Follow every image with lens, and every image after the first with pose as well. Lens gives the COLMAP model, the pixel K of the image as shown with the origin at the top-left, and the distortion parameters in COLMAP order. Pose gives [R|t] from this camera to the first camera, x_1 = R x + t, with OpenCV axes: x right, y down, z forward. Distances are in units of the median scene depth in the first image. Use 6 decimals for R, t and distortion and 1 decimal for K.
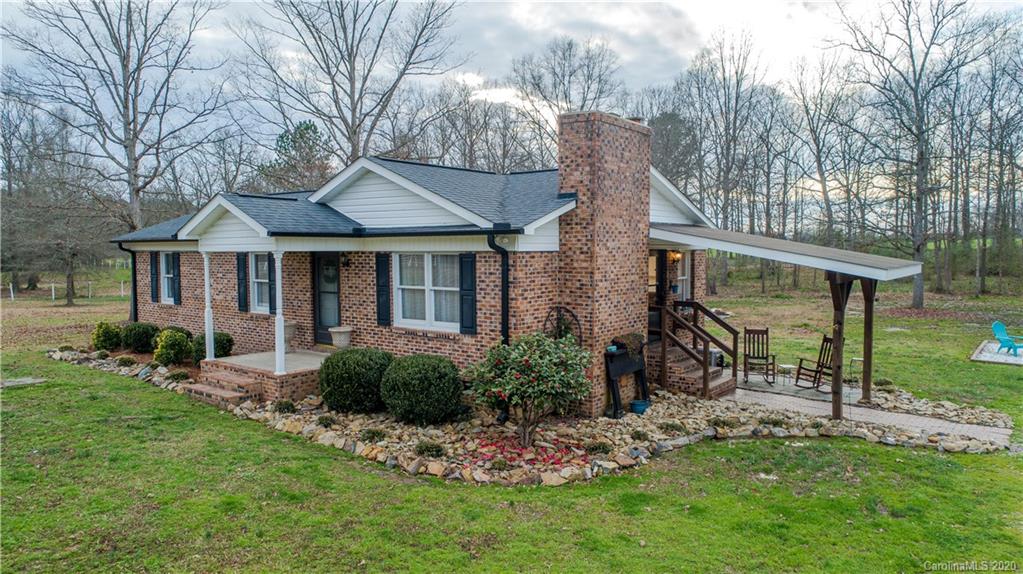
lens RADIAL K [[685.9, 0, 511.5], [0, 685.9, 287.0], [0, 0, 1]] dist [-0.004173, -0.000518]
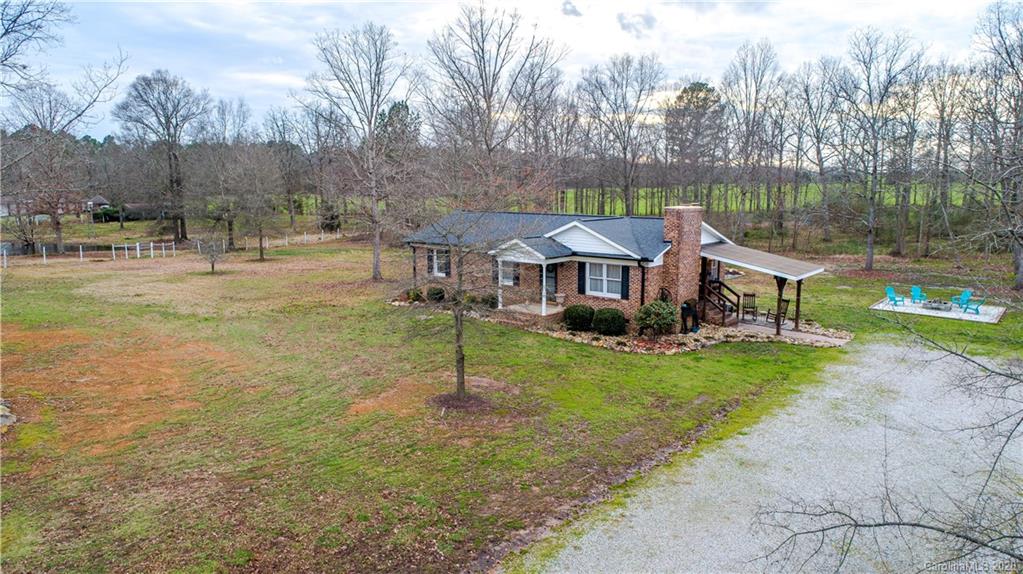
lens RADIAL K [[685.9, 0, 511.5], [0, 685.9, 287.0], [0, 0, 1]] dist [-0.004173, -0.000518]
pose [[0.999568, 0.005700, -0.028822, -0.377197], [-0.002878, 0.995277, 0.097029, -0.198925], [0.029239, -0.096904, 0.994864, -1.353664]]
